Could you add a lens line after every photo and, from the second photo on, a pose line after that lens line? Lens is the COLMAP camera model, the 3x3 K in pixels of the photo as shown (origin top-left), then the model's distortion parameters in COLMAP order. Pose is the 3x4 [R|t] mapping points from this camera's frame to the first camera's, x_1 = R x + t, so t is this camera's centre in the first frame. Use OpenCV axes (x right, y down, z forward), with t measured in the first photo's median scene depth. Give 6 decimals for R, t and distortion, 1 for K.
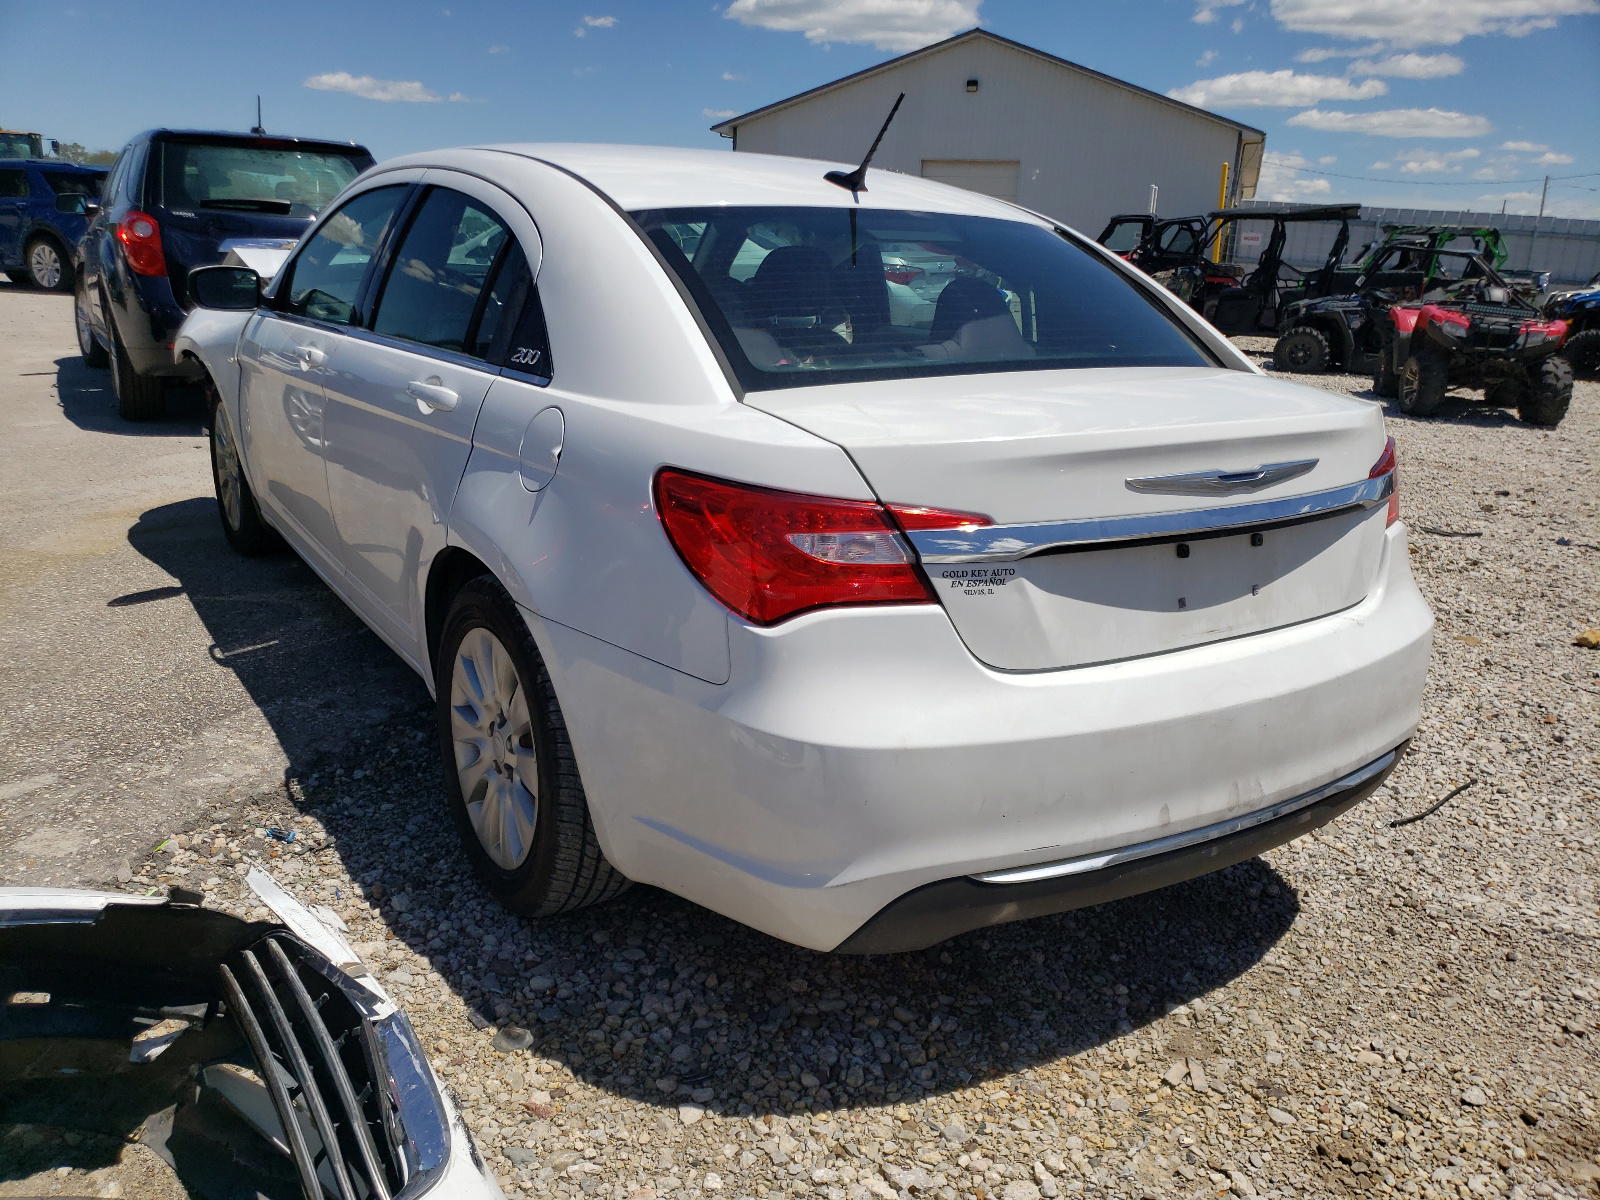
lens RADIAL K [[1274.7, 0, 800.0], [0, 1274.7, 600.0], [0, 0, 1]] dist [0.041656, -0.032246]
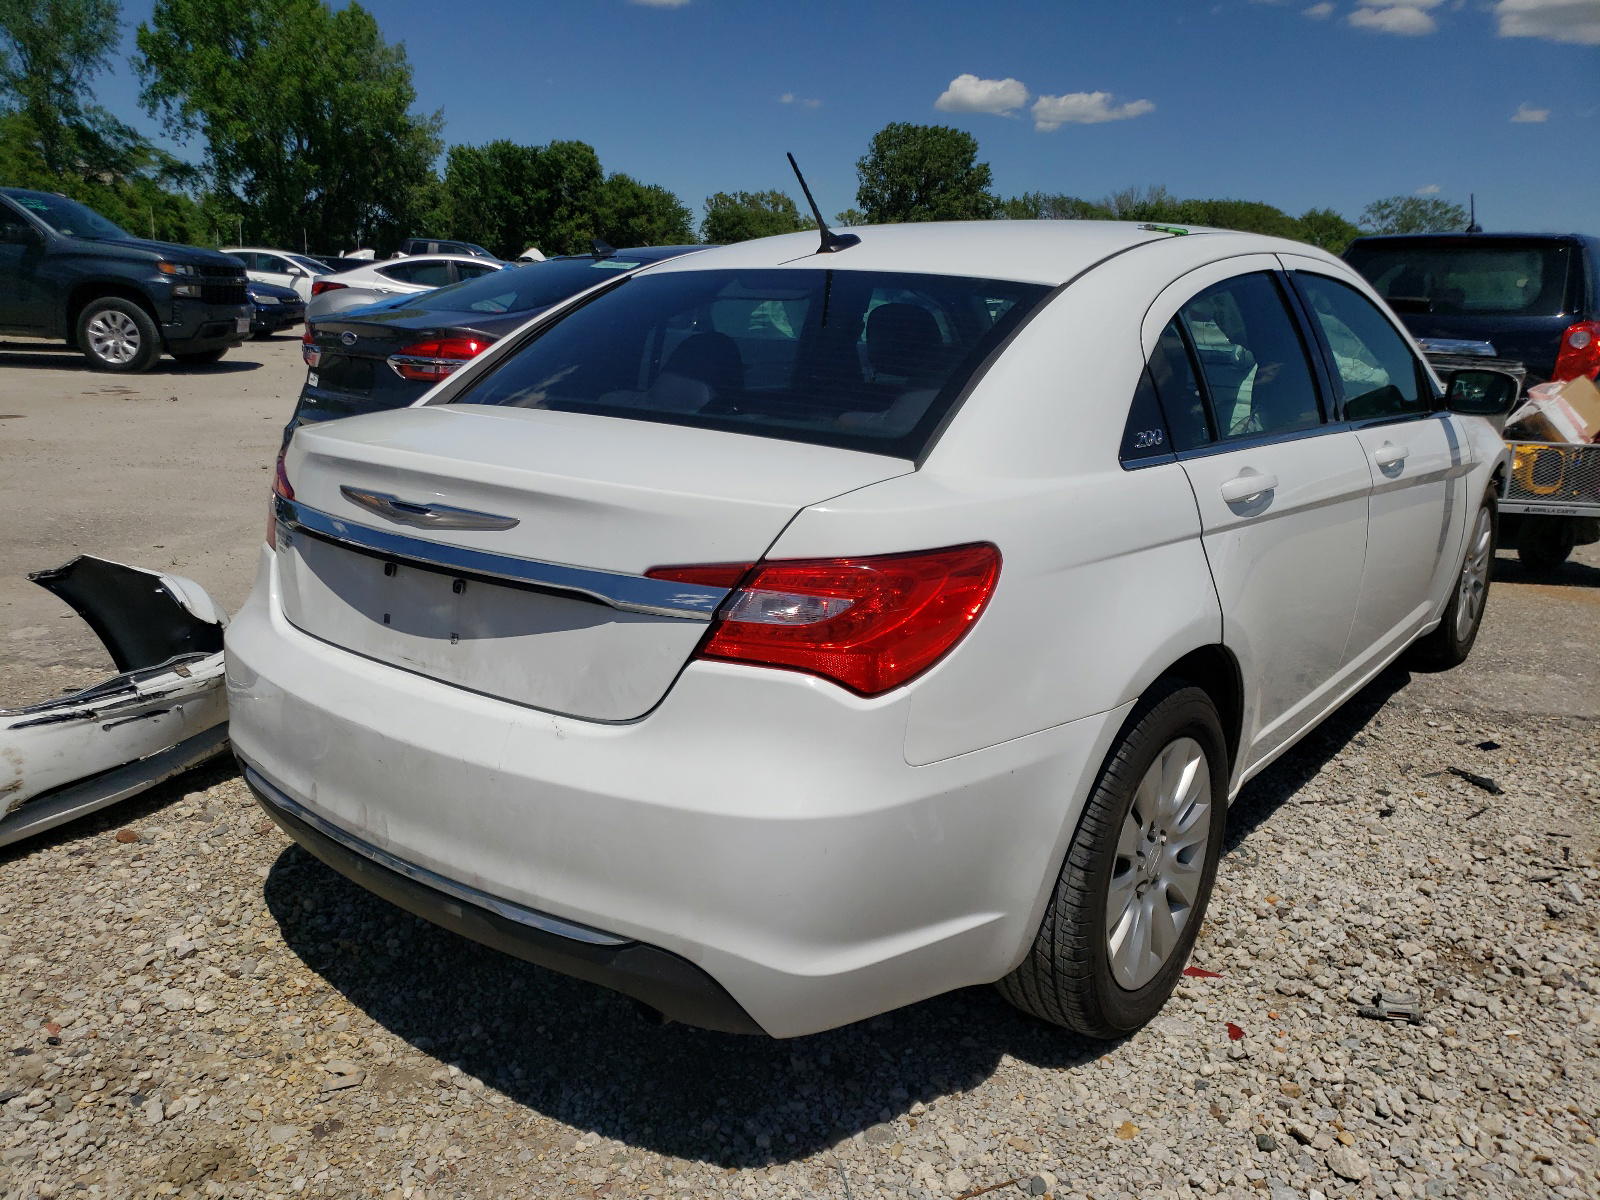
lens RADIAL K [[1274.7, 0, 800.0], [0, 1274.7, 600.0], [0, 0, 1]] dist [0.041656, -0.032246]
pose [[0.293645, 0.178249, -0.939149, 1.305362], [-0.268769, 0.958223, 0.097833, -0.194999], [0.917353, 0.223686, 0.329285, 0.908947]]
